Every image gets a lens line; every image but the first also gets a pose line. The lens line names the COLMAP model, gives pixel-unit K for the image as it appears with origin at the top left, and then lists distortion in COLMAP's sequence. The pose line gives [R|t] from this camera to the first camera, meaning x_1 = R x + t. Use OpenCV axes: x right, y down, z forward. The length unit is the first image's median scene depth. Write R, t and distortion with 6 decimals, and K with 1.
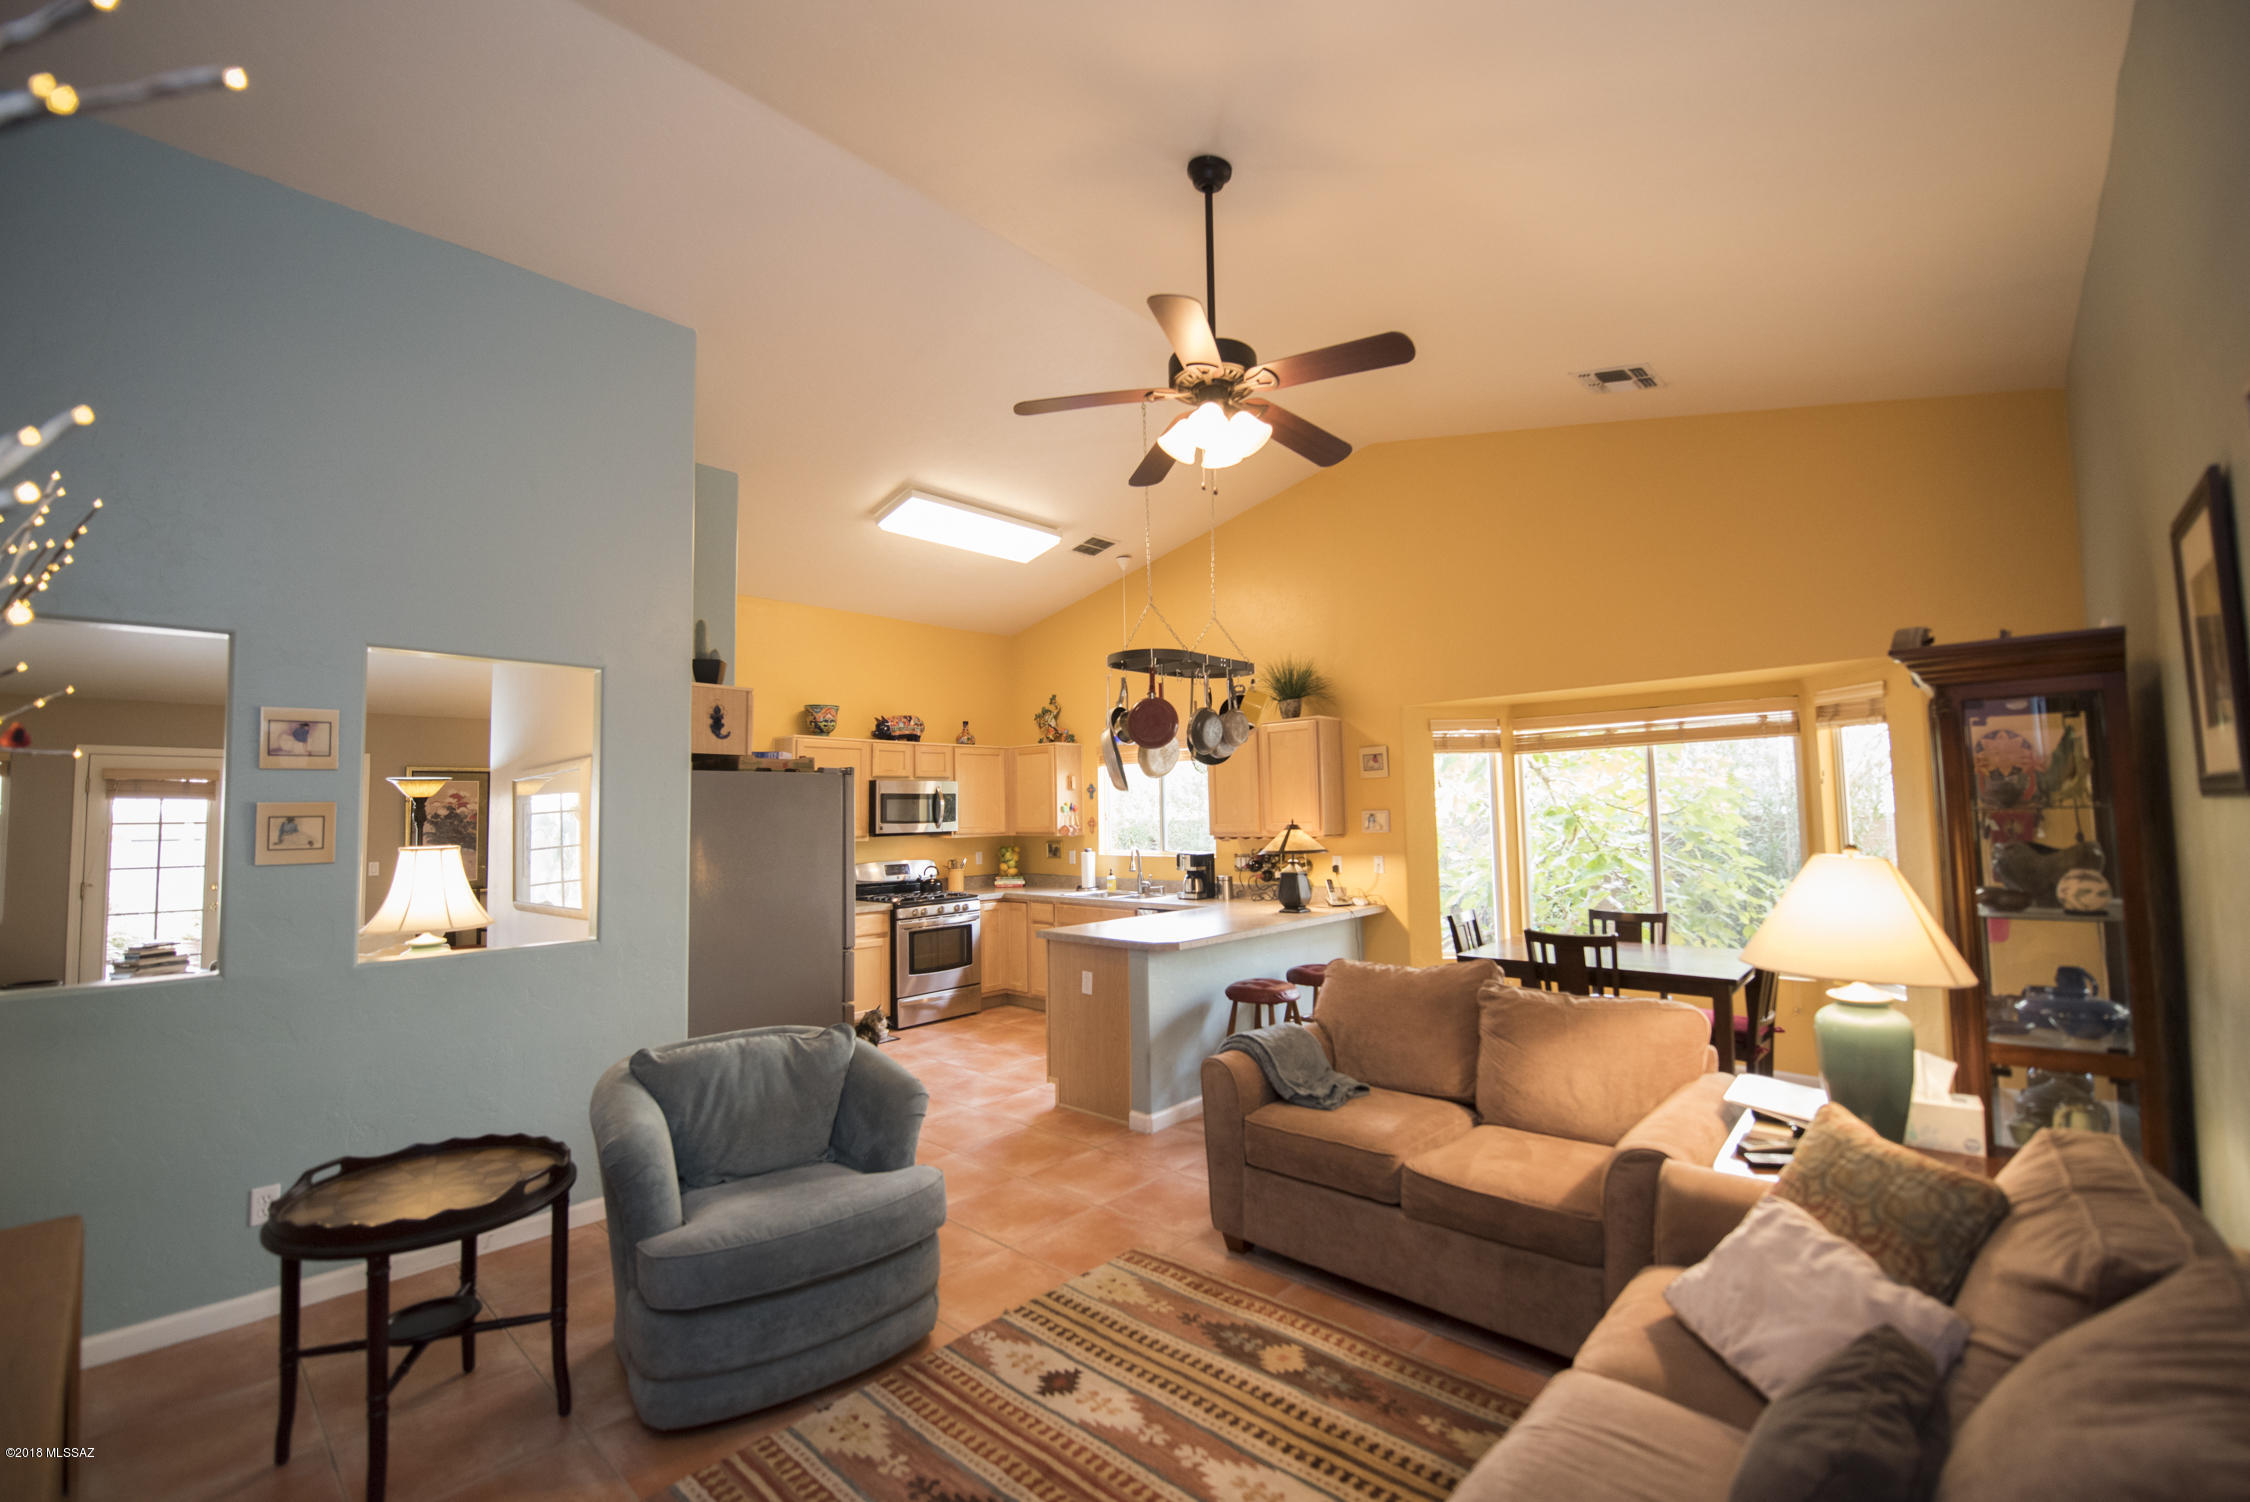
lens RADIAL K [[946.7, 0, 1122.0], [0, 946.7, 755.3], [0, 0, 1]] dist [-0.012540, -0.002894]
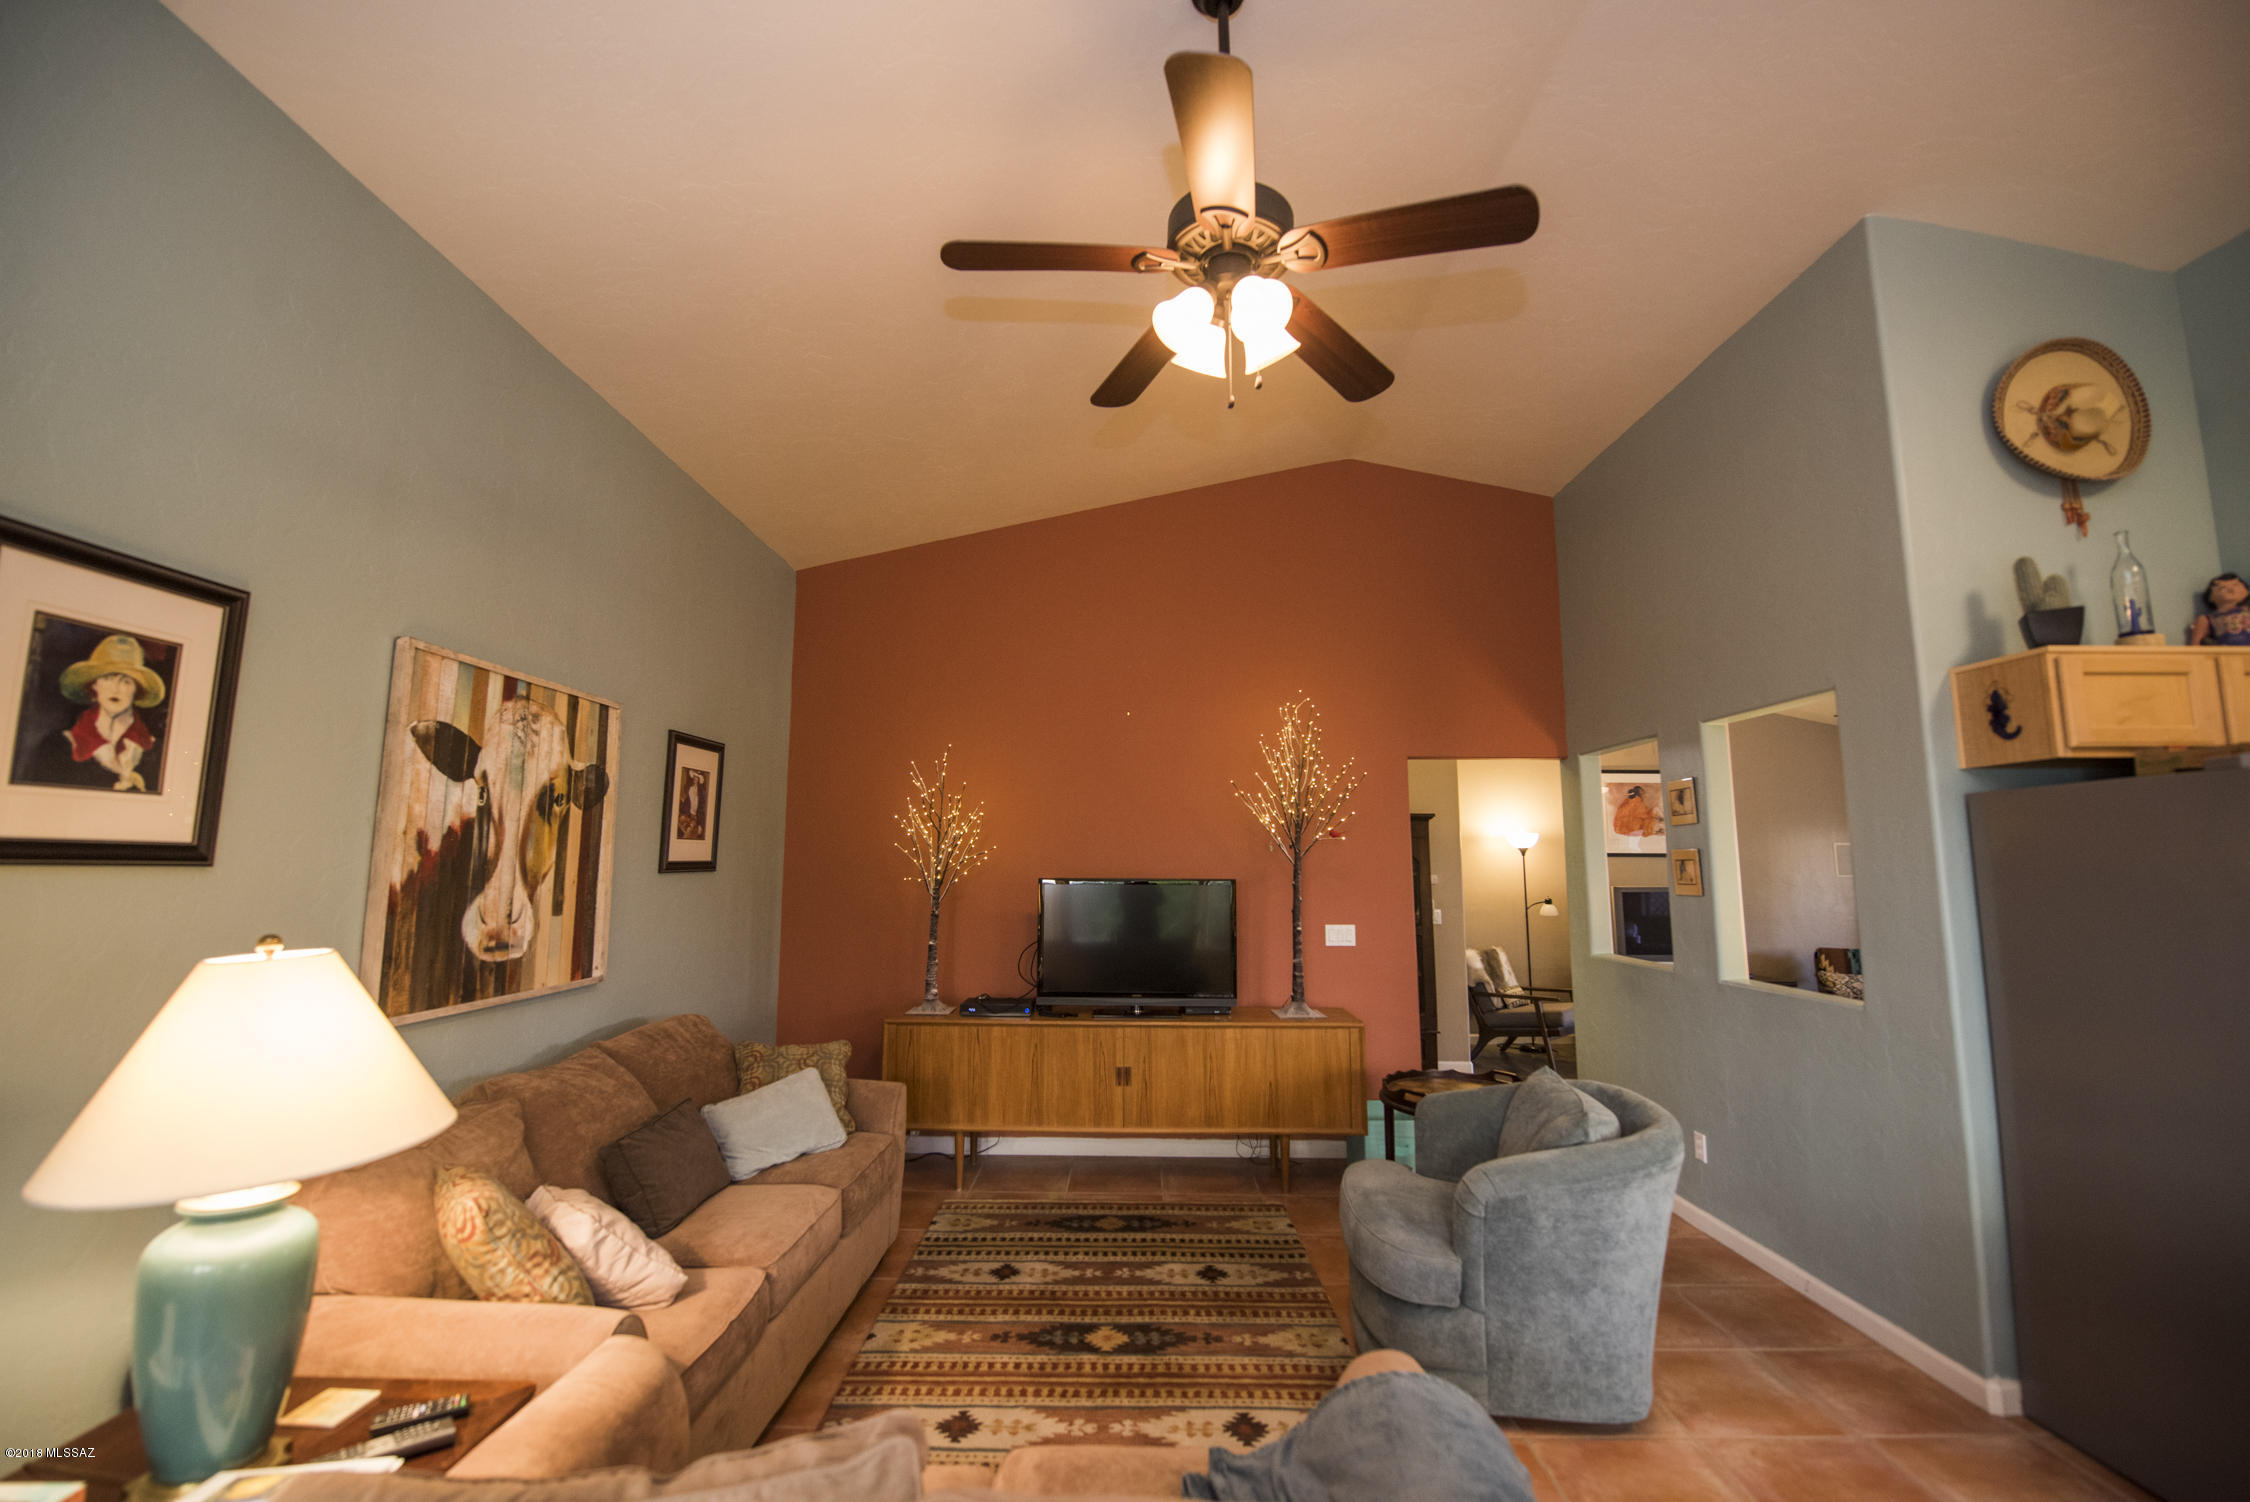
lens RADIAL K [[905.9, 0, 1116.6], [0, 905.9, 752.2], [0, 0, 1]] dist [-0.012934, -0.000248]
pose [[-0.744667, -0.067478, -0.664017, 0.253352], [0.055467, 0.985178, -0.162319, 0.032862], [0.665128, -0.157705, -0.729887, 0.598882]]
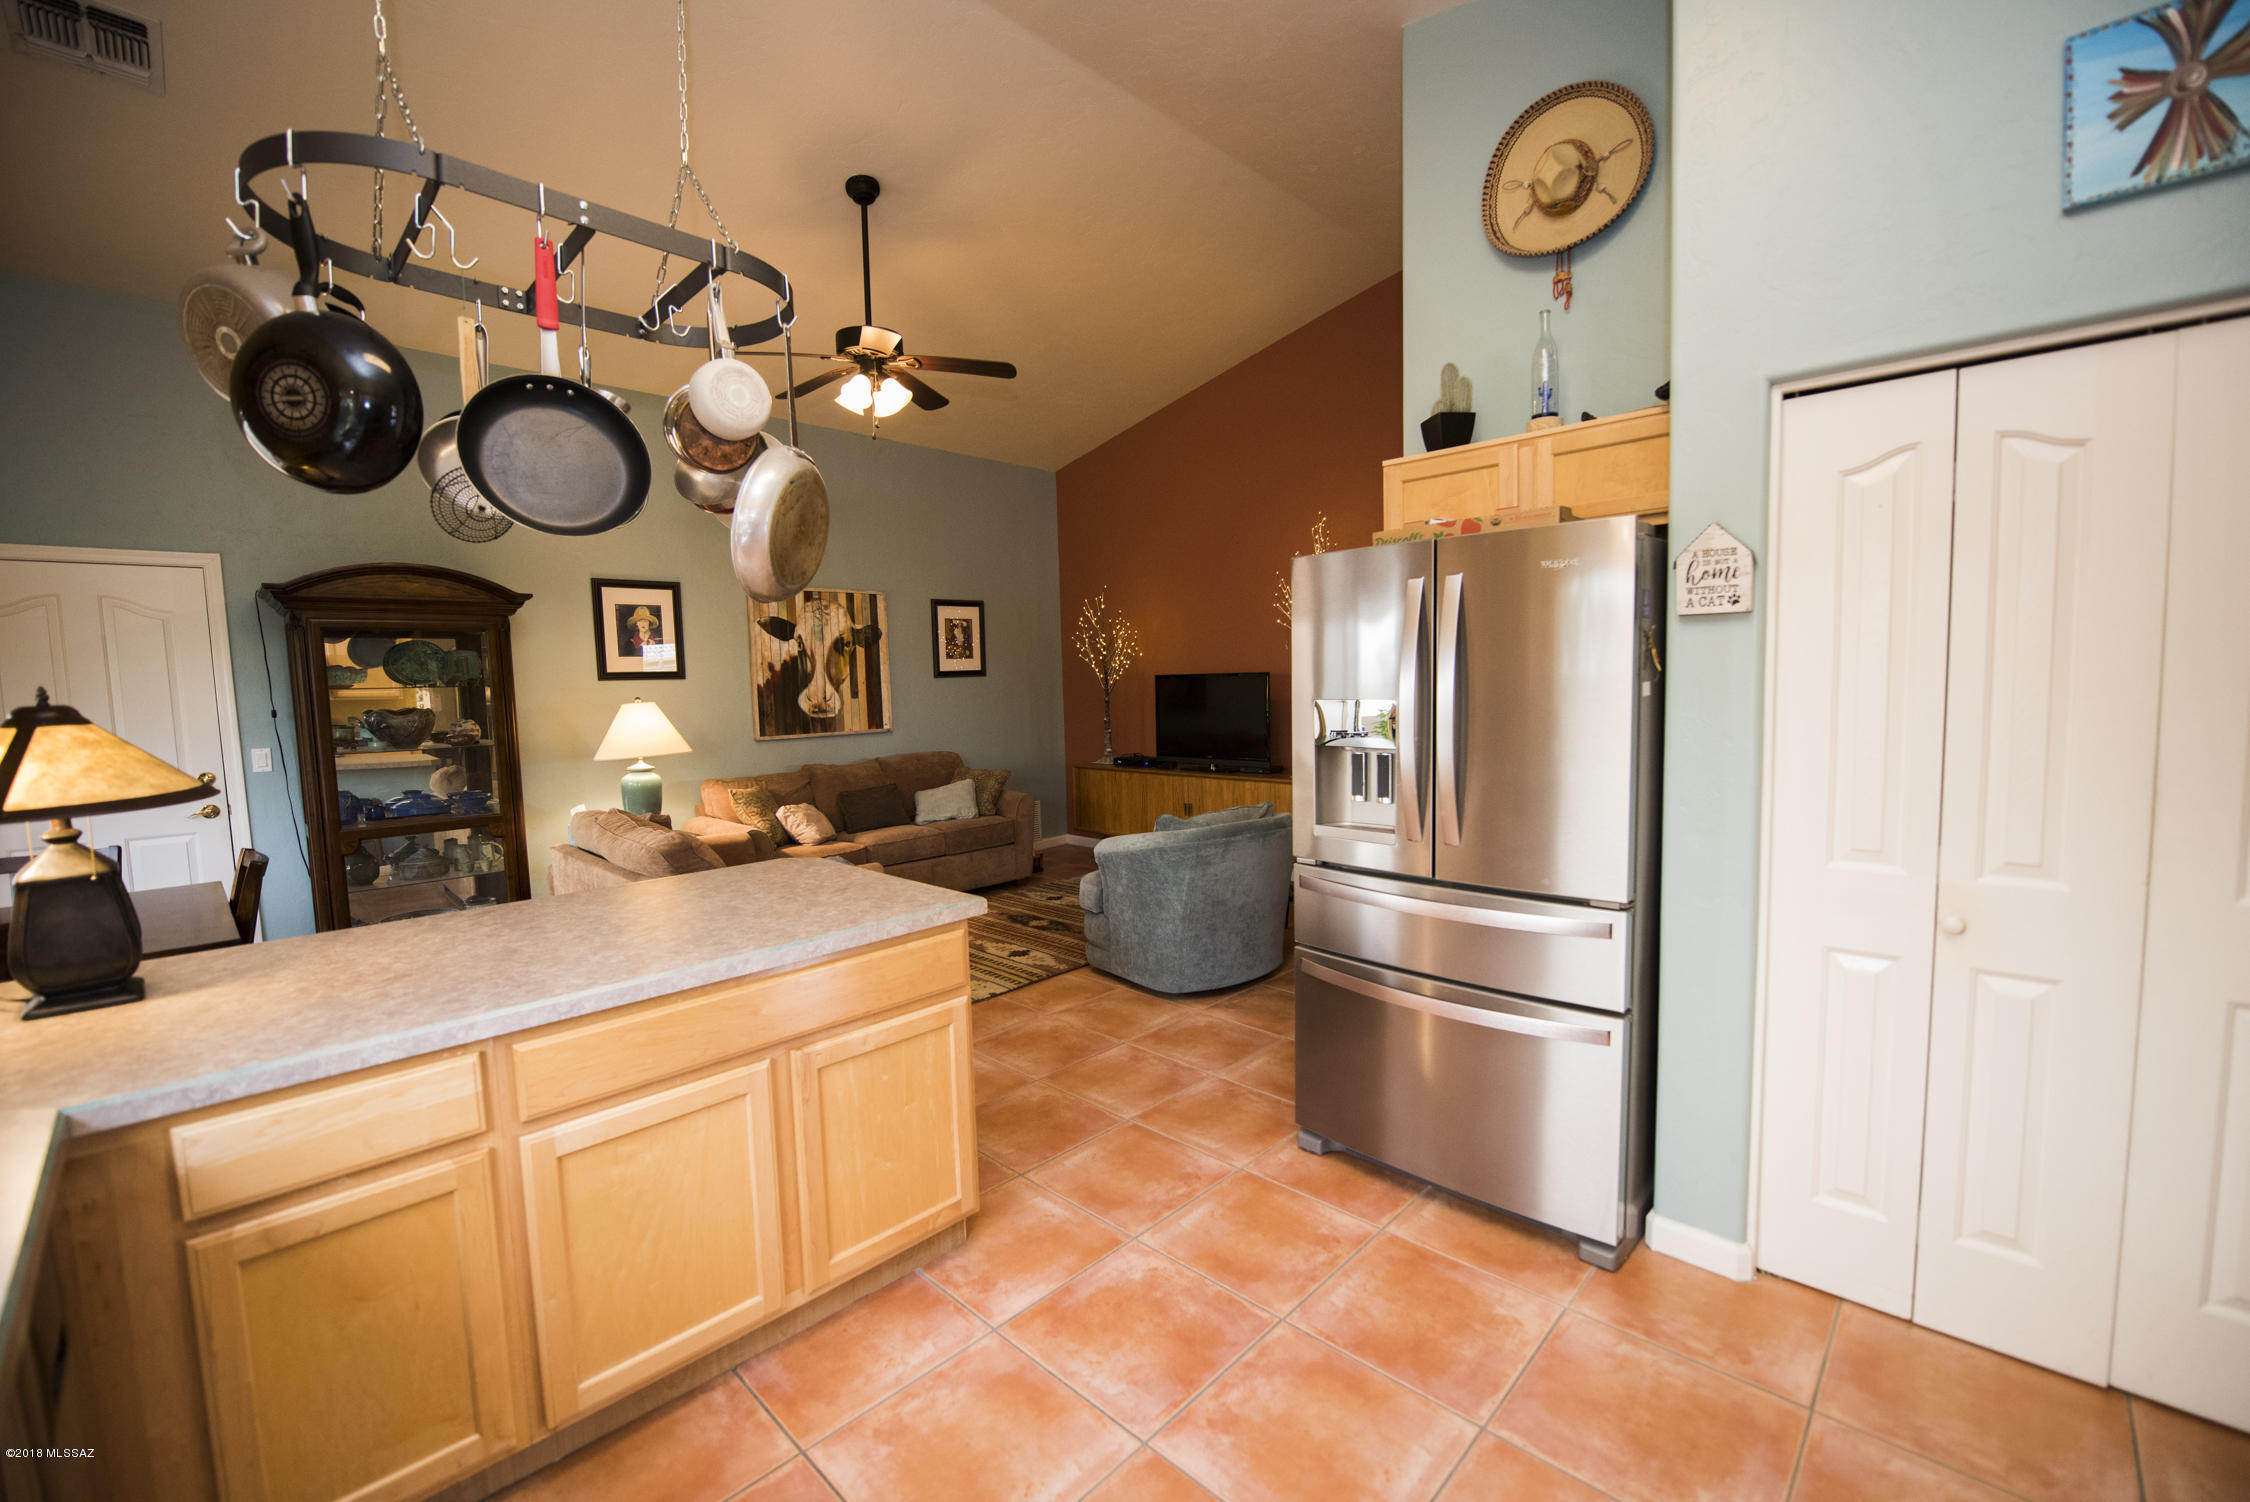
lens RADIAL K [[905.9, 0, 1116.6], [0, 905.9, 752.2], [0, 0, 1]] dist [-0.012934, -0.000248]
pose [[-0.998801, 0.041097, 0.026607, -0.117684], [0.041470, 0.999047, 0.013635, 0.077288], [-0.026021, 0.014722, -0.999553, 1.002022]]
